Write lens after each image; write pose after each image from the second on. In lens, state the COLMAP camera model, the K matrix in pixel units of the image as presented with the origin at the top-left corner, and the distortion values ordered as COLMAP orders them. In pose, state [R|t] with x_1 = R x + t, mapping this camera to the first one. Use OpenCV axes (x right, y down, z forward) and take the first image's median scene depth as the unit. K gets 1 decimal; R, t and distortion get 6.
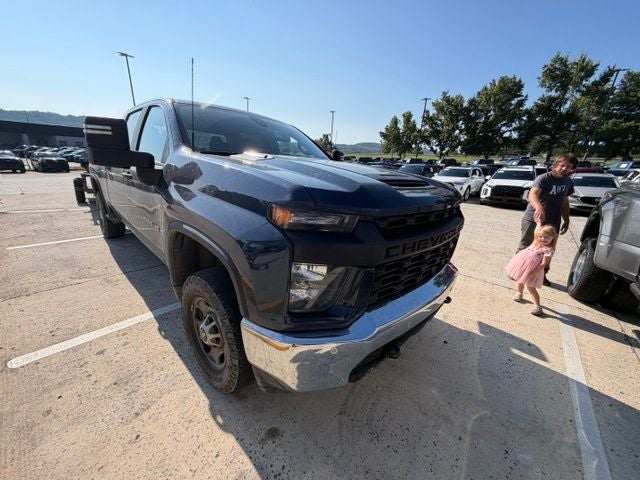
lens RADIAL K [[254.4, 0, 320.3], [0, 254.4, 241.0], [0, 0, 1]] dist [0.001777, -0.000709]
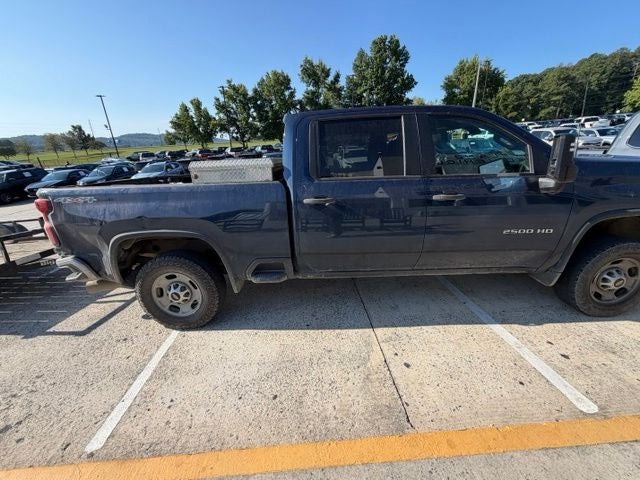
lens RADIAL K [[254.4, 0, 318.2], [0, 254.4, 238.2], [0, 0, 1]] dist [0.001777, -0.000709]
pose [[0.723022, -0.308247, 0.618242, -0.099527], [0.287578, 0.948003, 0.136343, -0.022147], [-0.628122, 0.079214, 0.774072, 0.037044]]
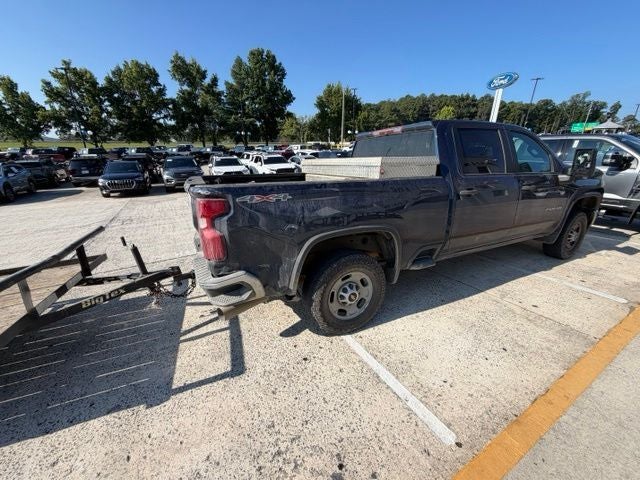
lens RADIAL K [[254.4, 0, 318.3], [0, 254.4, 239.0], [0, 0, 1]] dist [0.001777, -0.000709]
pose [[0.350868, -0.346912, 0.869795, -0.138604], [0.306016, 0.920327, 0.243622, -0.038830], [-0.885012, 0.180692, 0.429074, 0.085395]]
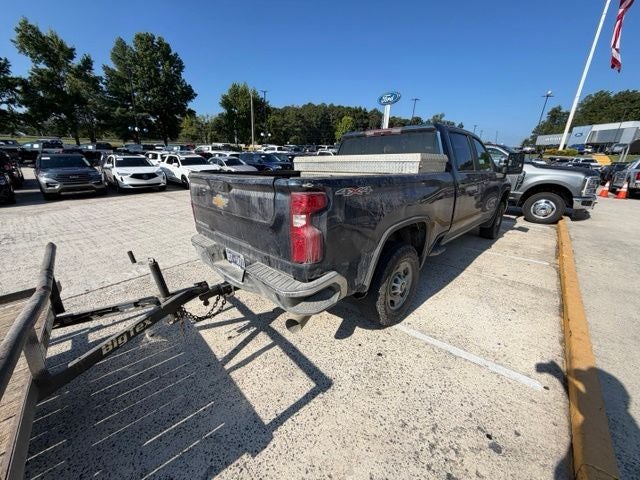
lens RADIAL K [[254.4, 0, 319.1], [0, 254.4, 238.2], [0, 0, 1]] dist [0.001777, -0.000709]
pose [[0.016206, -0.349350, 0.936852, -0.143022], [0.287386, 0.899066, 0.330288, -0.046071], [-0.957678, 0.263886, 0.114968, 0.114230]]
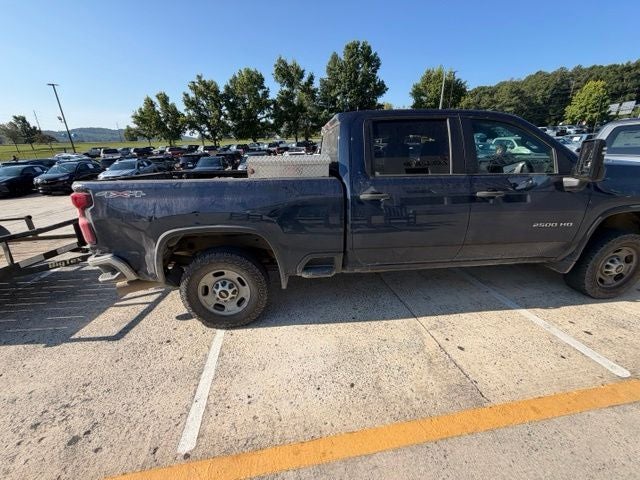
lens RADIAL K [[254.4, 0, 318.6], [0, 254.4, 238.4], [0, 0, 1]] dist [0.001777, -0.000709]
pose [[0.647801, -0.313798, 0.694179, -0.113394], [0.282218, 0.945242, 0.163925, -0.026170], [-0.707606, 0.089719, 0.700888, 0.047984]]
